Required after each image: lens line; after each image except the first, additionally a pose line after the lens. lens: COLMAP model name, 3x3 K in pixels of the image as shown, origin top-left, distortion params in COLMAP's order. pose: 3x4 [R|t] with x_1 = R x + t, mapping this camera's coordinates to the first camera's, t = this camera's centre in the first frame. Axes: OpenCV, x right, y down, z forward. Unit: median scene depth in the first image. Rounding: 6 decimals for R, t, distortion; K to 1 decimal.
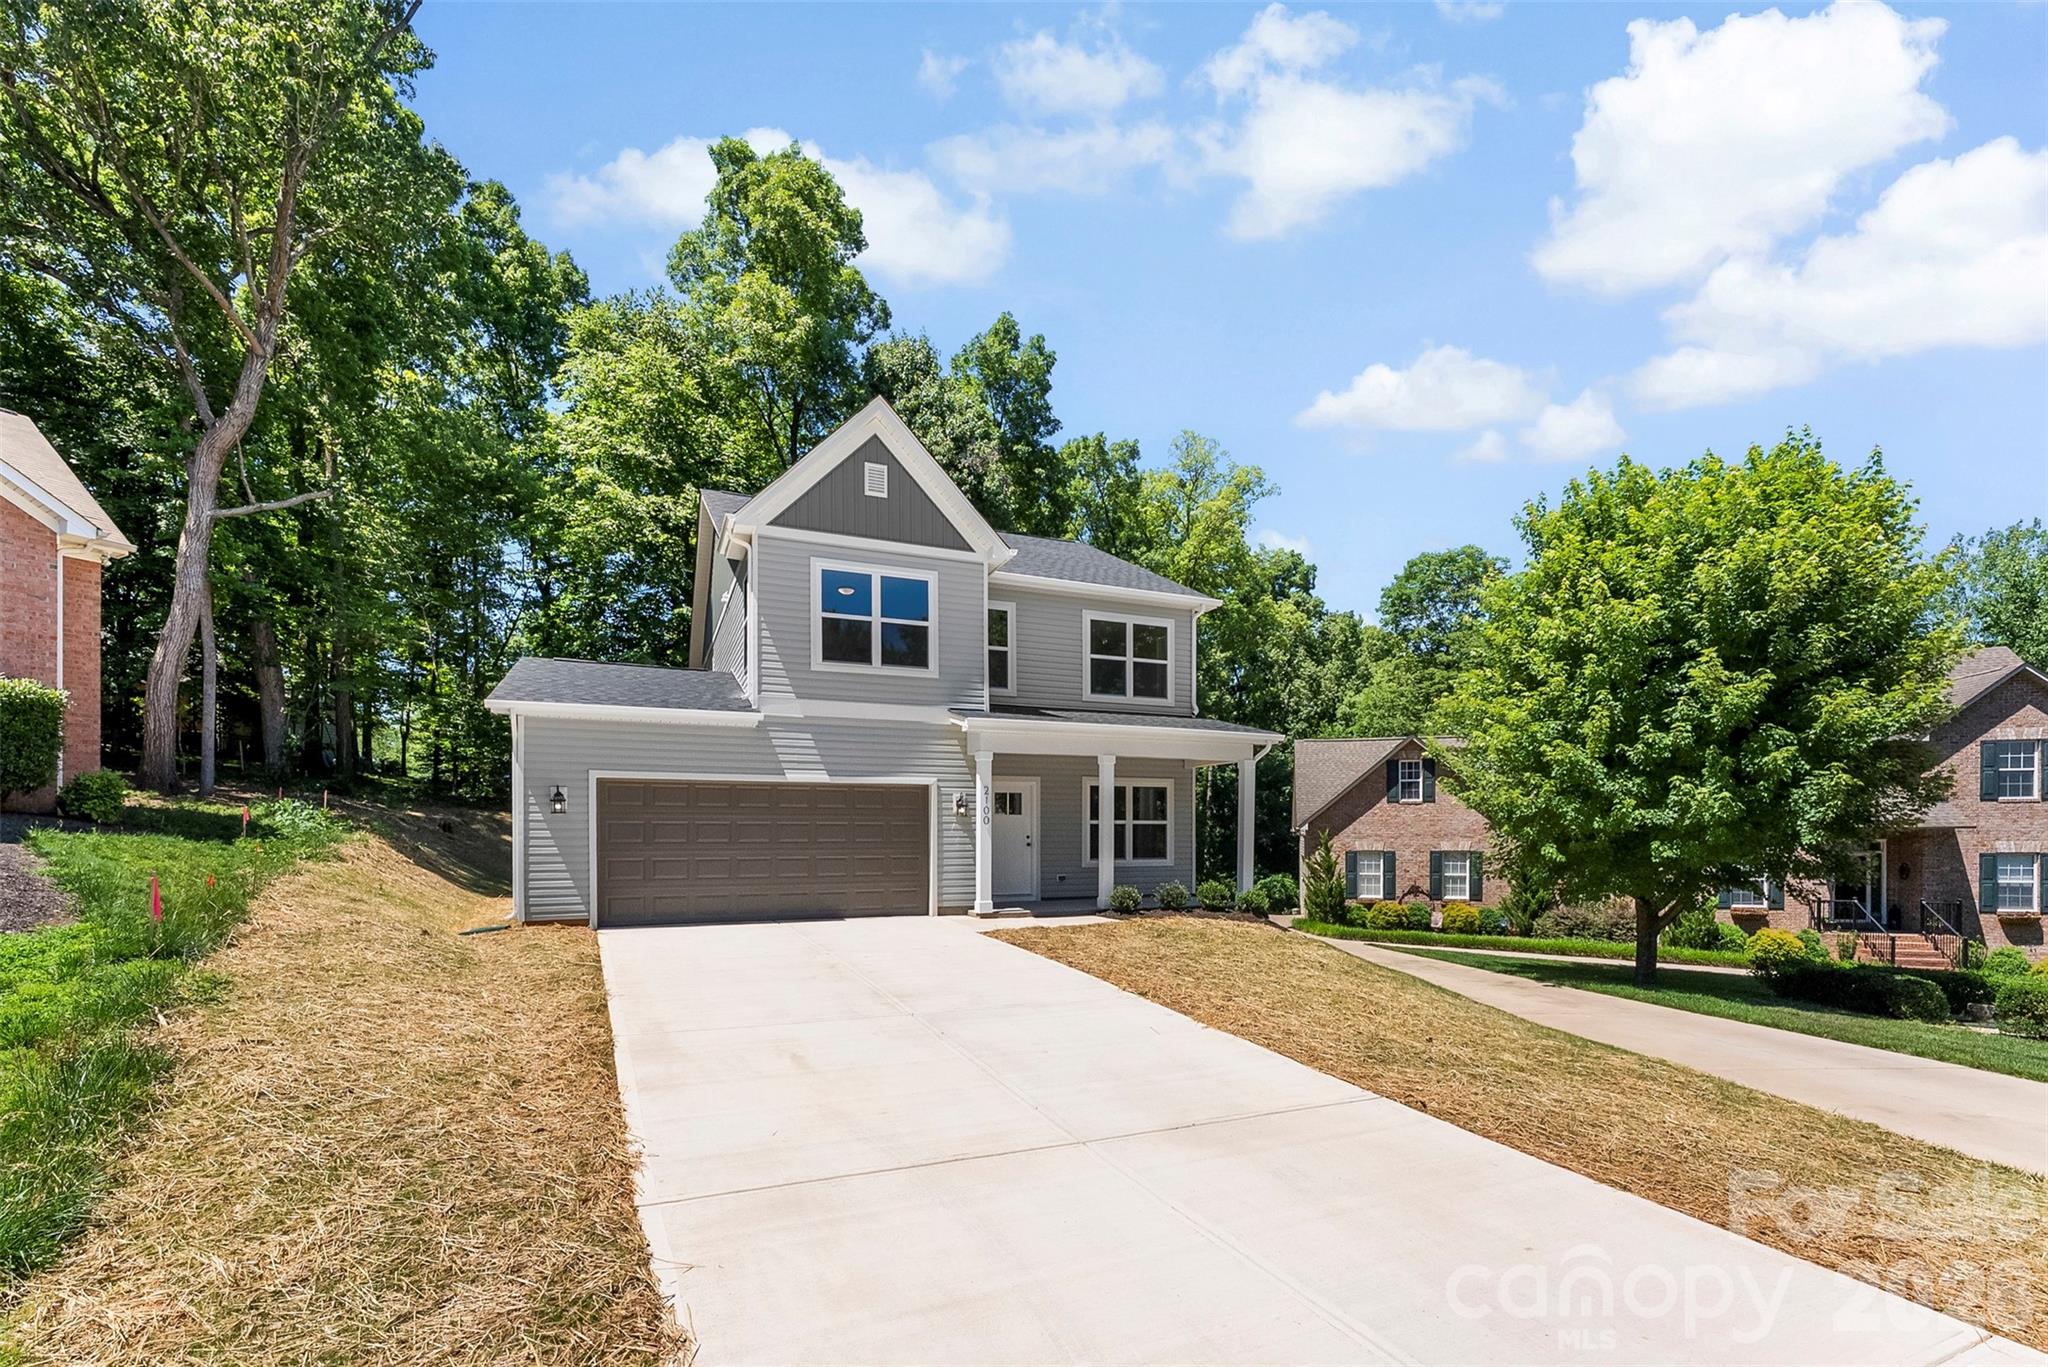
lens RADIAL K [[828.7, 0, 1019.2], [0, 828.7, 687.9], [0, 0, 1]] dist [-0.001031, 0.000032]
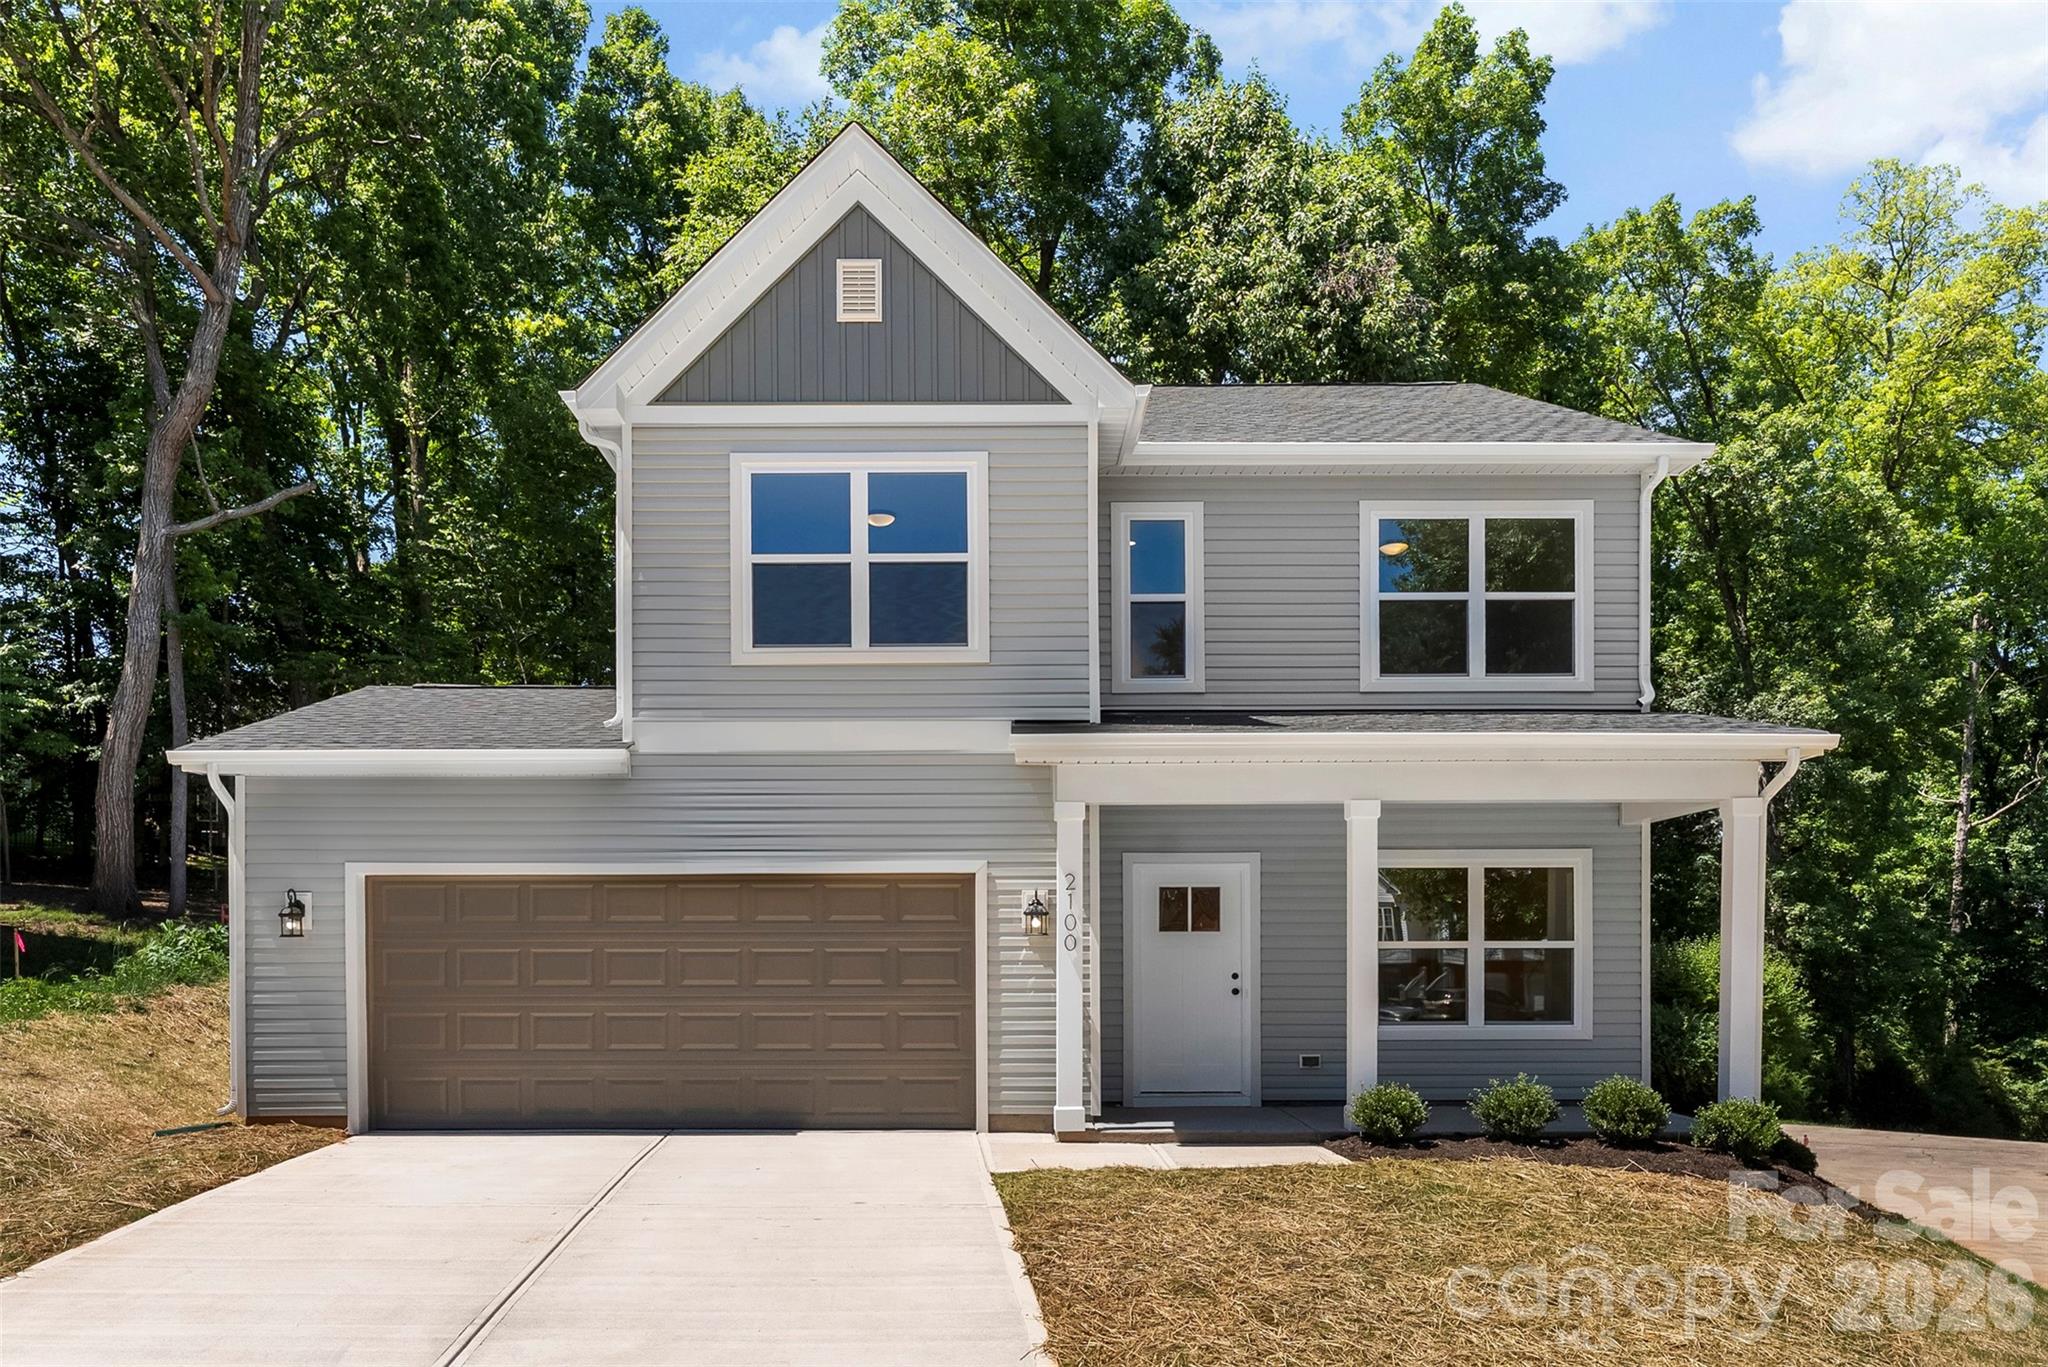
lens RADIAL K [[1374.5, 0, 1023.6], [0, 1374.5, 784.1], [0, 0, 1]] dist [0.002794, -0.001868]
pose [[0.922074, -0.052622, -0.383420, 0.197687], [0.068276, 0.997292, 0.027323, 0.033742], [0.380944, -0.051373, 0.923170, 0.194817]]
